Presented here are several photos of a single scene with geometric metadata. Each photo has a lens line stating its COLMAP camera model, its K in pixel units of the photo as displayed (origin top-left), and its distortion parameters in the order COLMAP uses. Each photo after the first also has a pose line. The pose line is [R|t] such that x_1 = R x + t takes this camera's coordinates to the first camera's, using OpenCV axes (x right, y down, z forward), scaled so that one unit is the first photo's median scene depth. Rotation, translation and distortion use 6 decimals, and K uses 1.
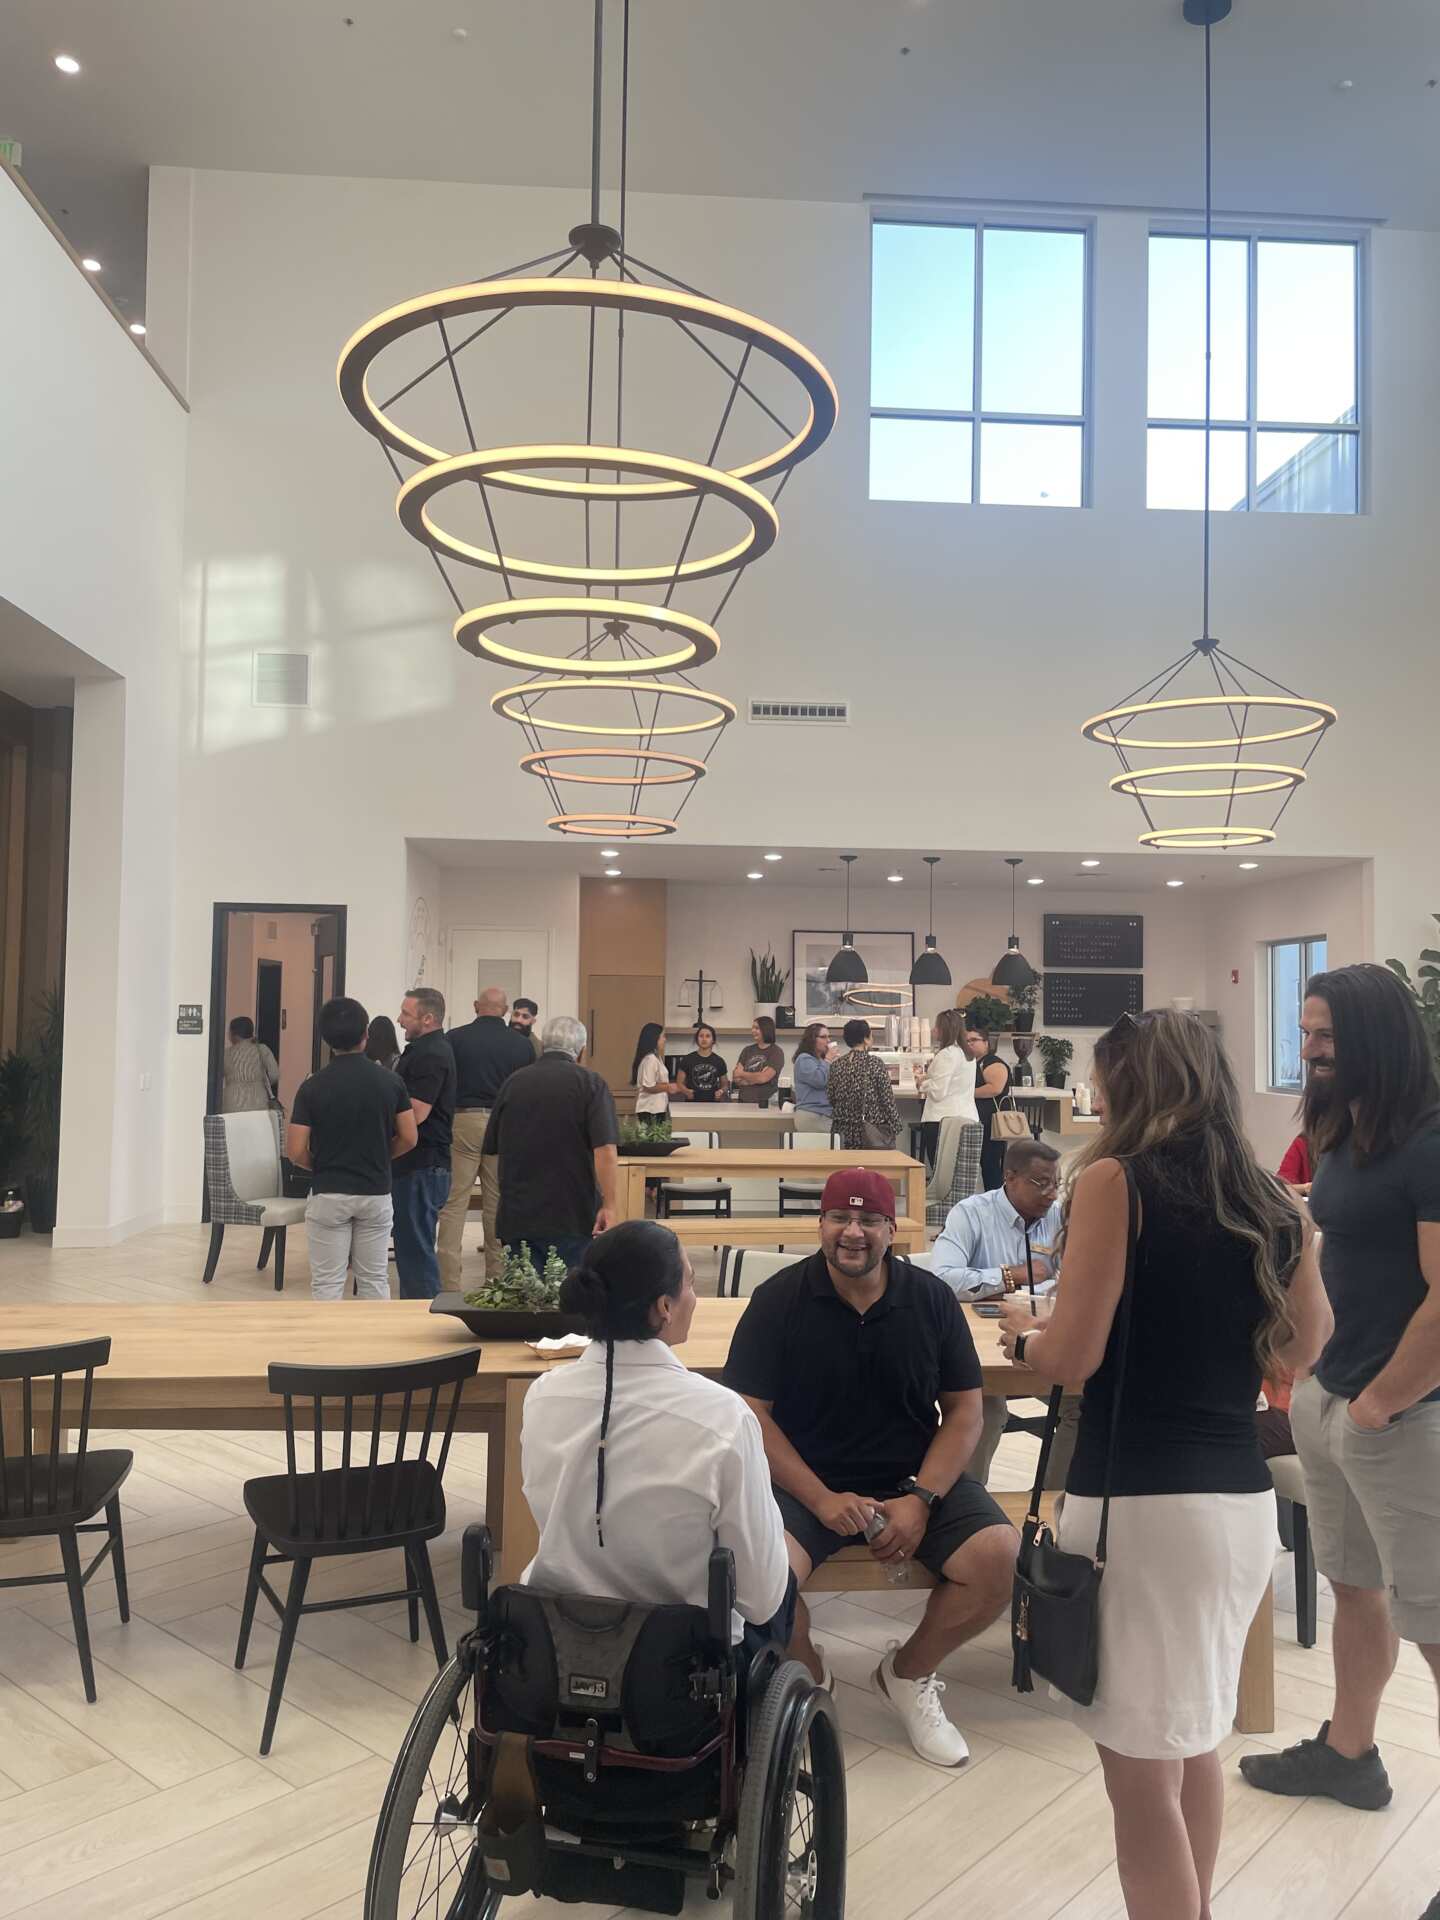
lens RADIAL K [[1425.5, 0, 721.5], [0, 1425.5, 954.3], [0, 0, 1]] dist [0.096595, -0.134490]
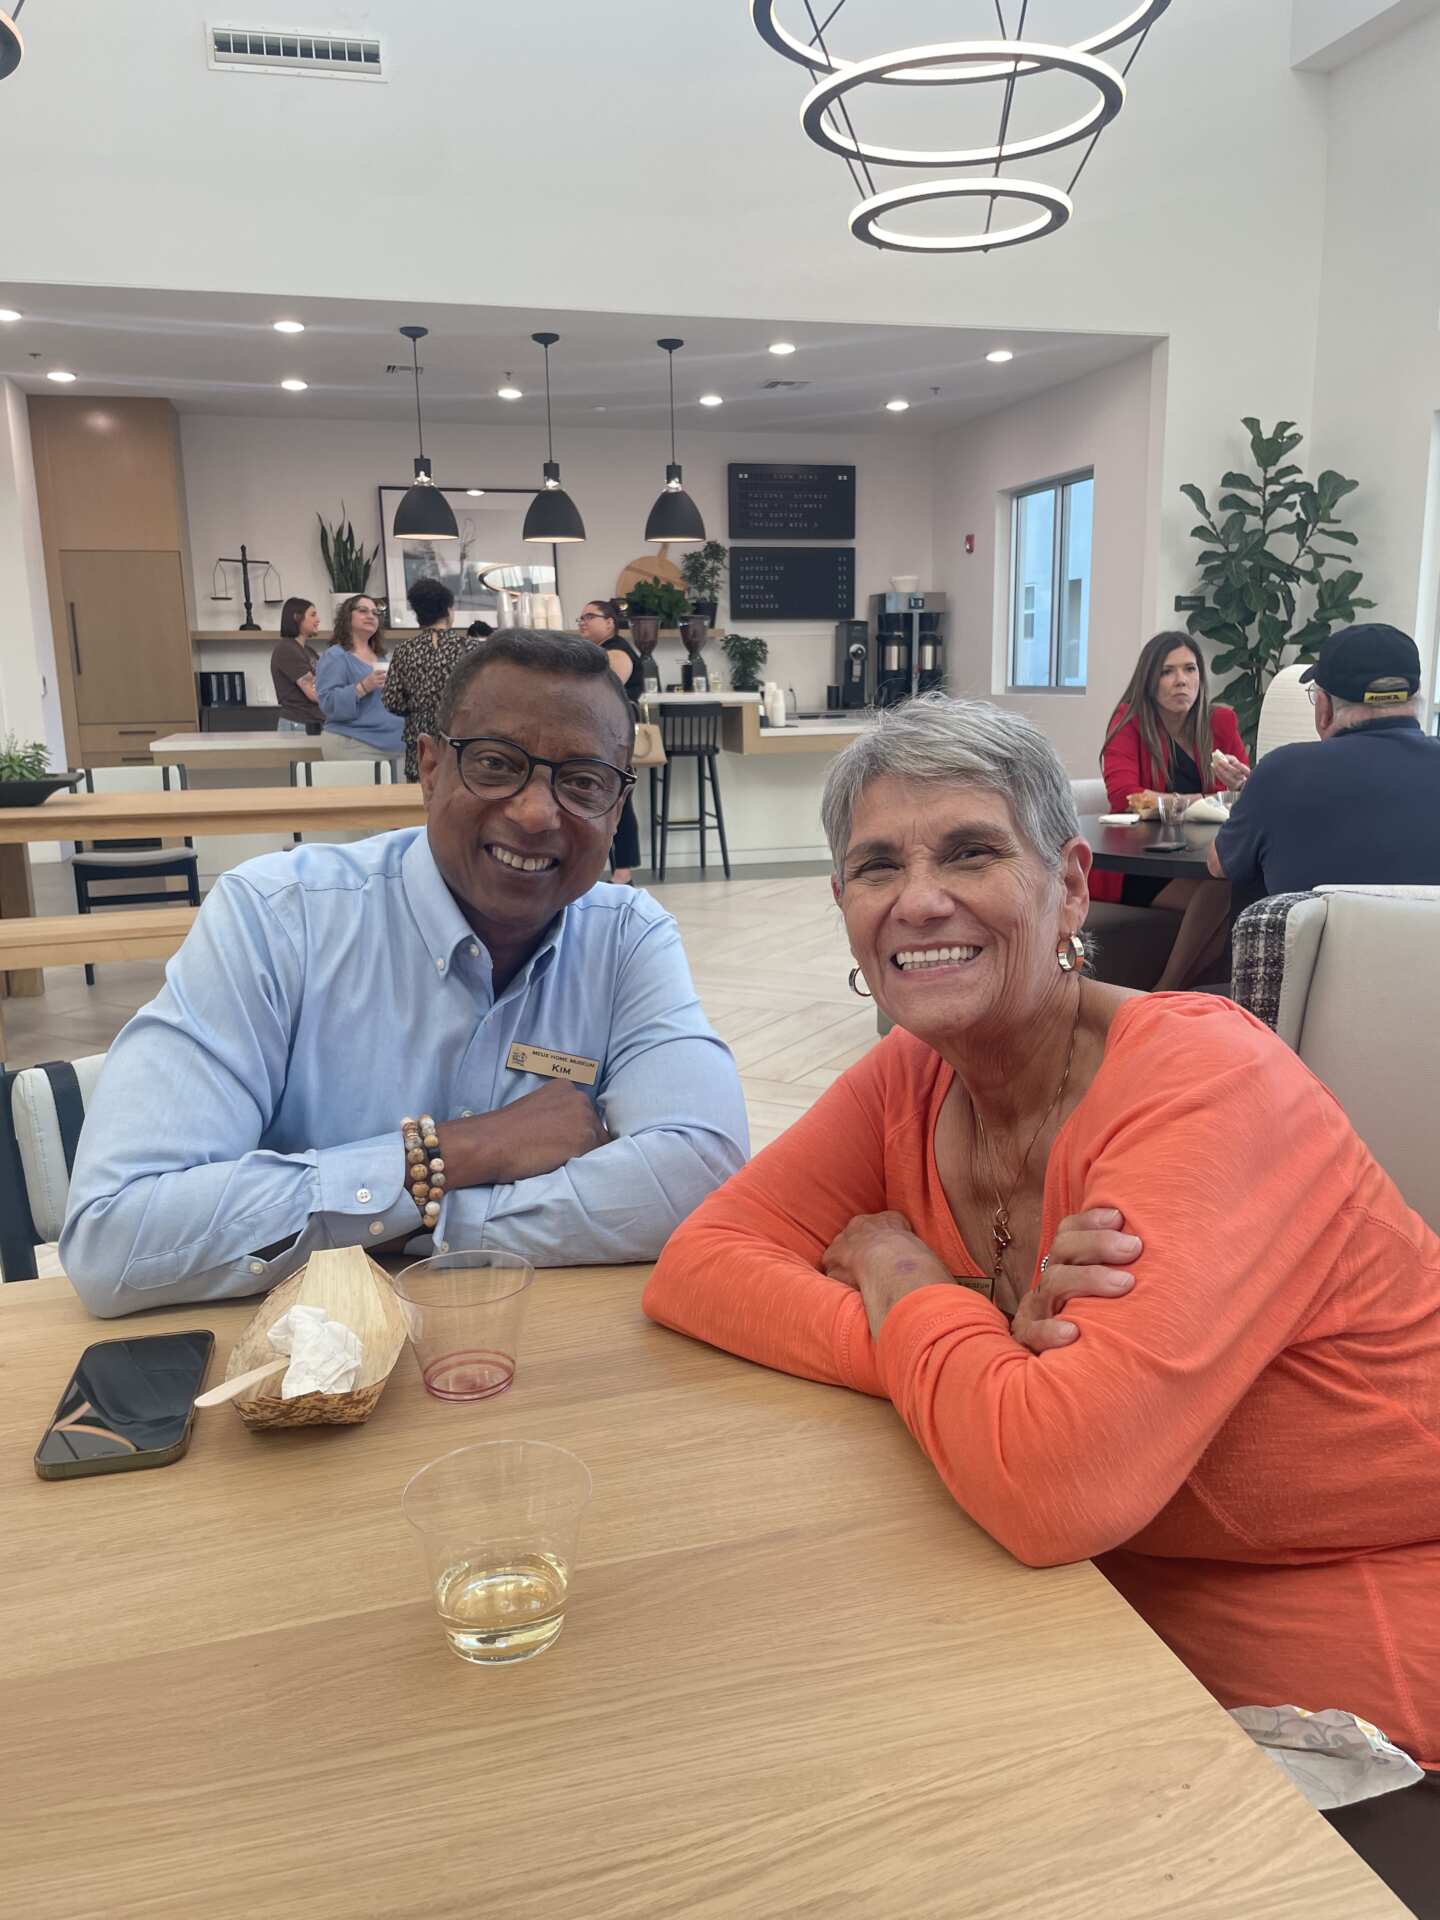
lens RADIAL K [[1425.5, 0, 721.5], [0, 1425.5, 954.3], [0, 0, 1]] dist [0.096595, -0.134490]
pose [[0.980765, -0.066868, 0.183379, 0.088260], [0.021682, 0.970997, 0.238106, 0.052086], [-0.193982, -0.229550, 0.953770, 0.300640]]
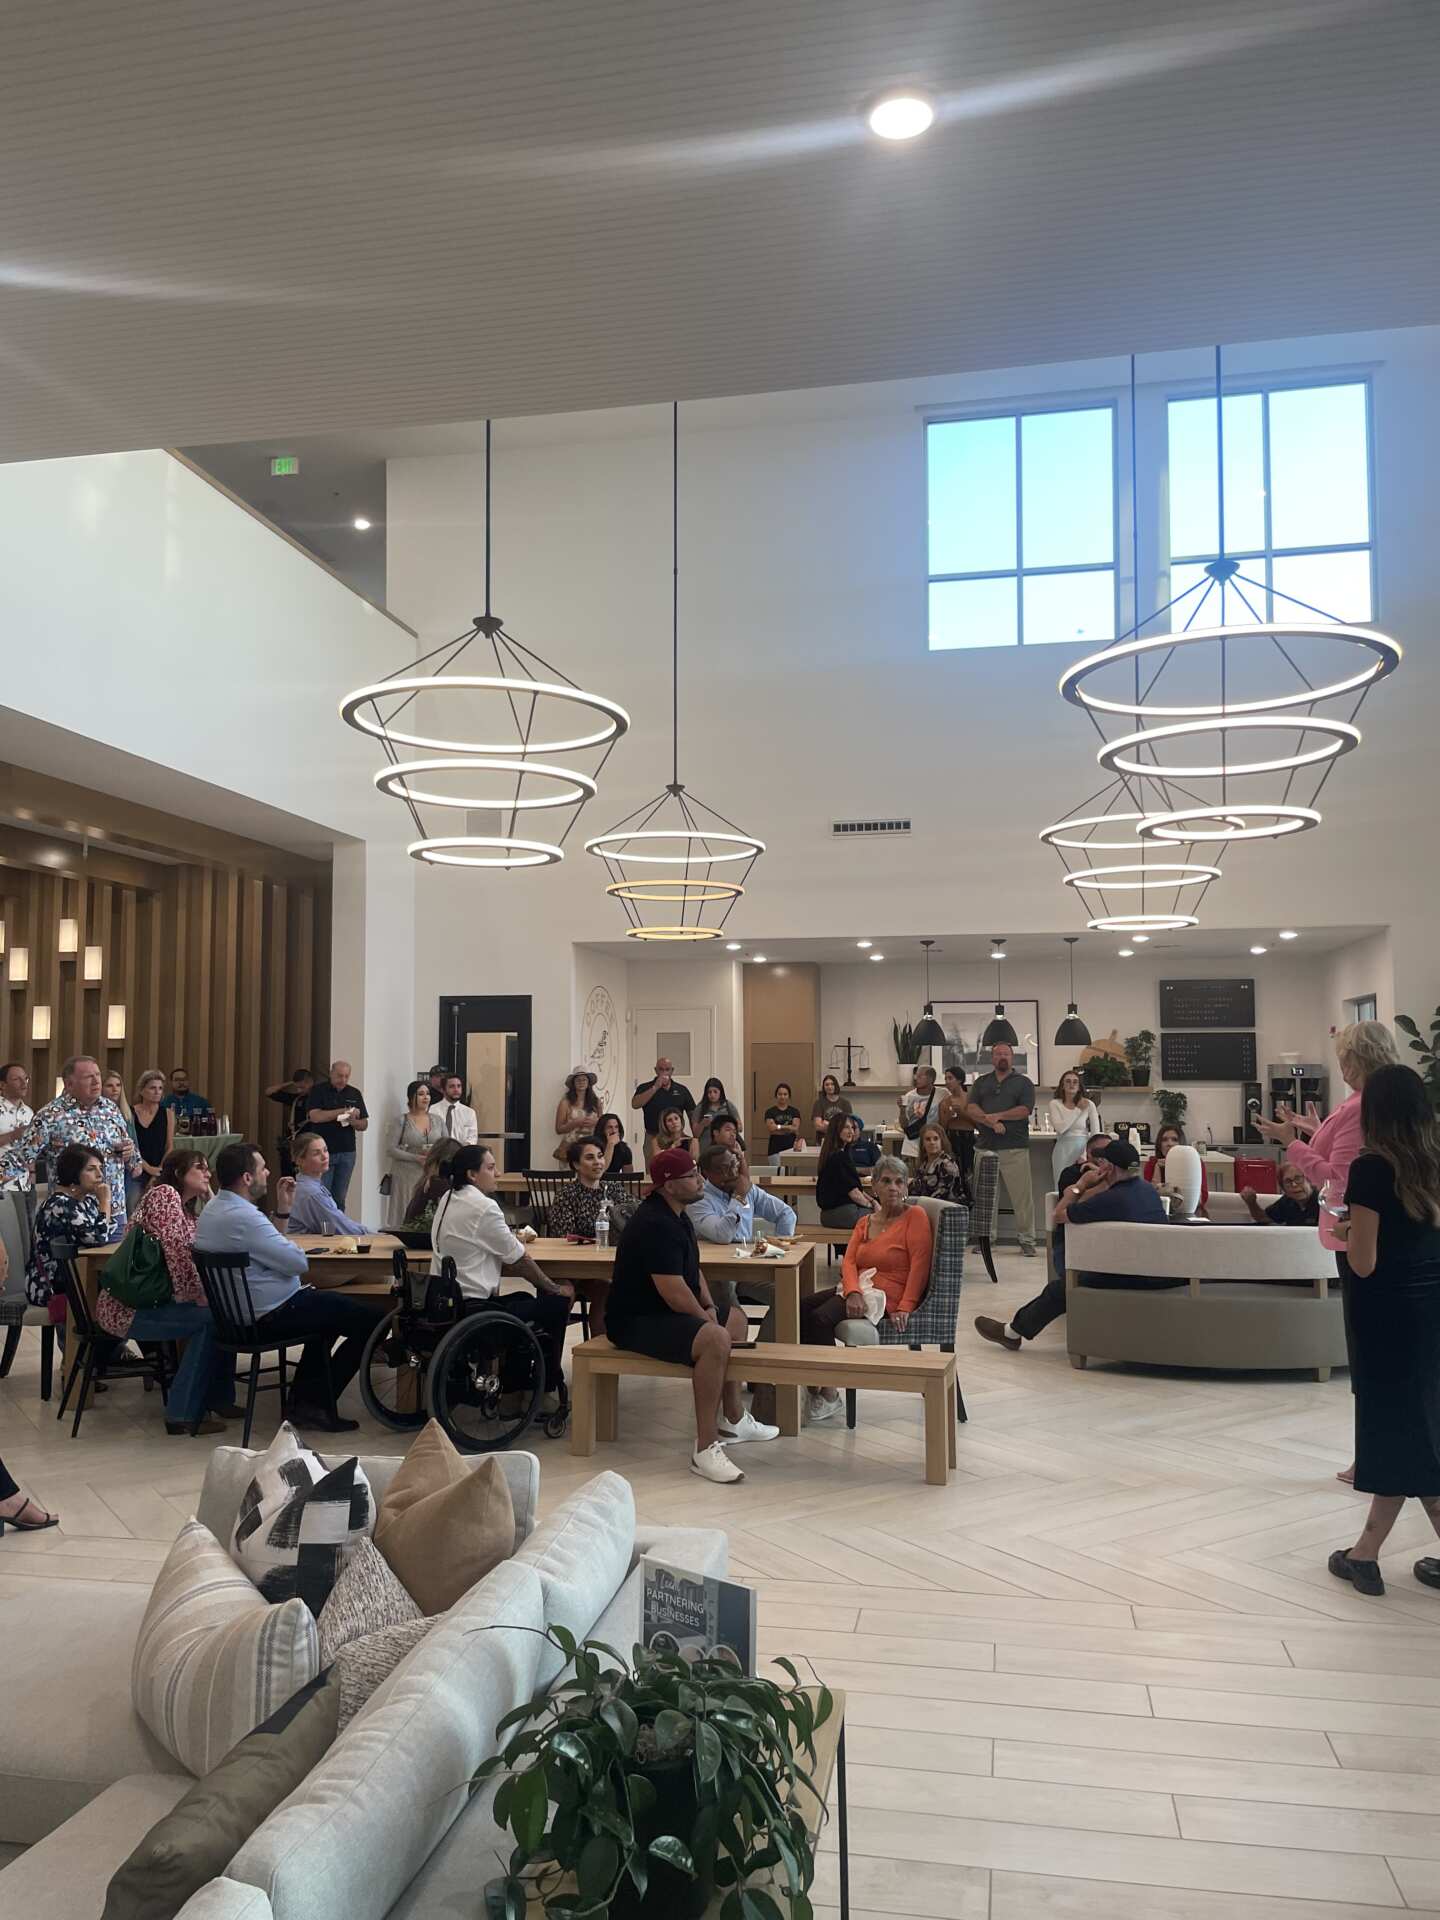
lens RADIAL K [[1448.4, 0, 715.6], [0, 1448.4, 995.7], [0, 0, 1]] dist [0.074418, -0.080057]
pose [[0.965507, -0.029560, -0.258693, 0.235955], [0.025237, 0.999481, -0.020016, -0.002820], [0.259150, 0.012797, 0.965752, -0.234014]]
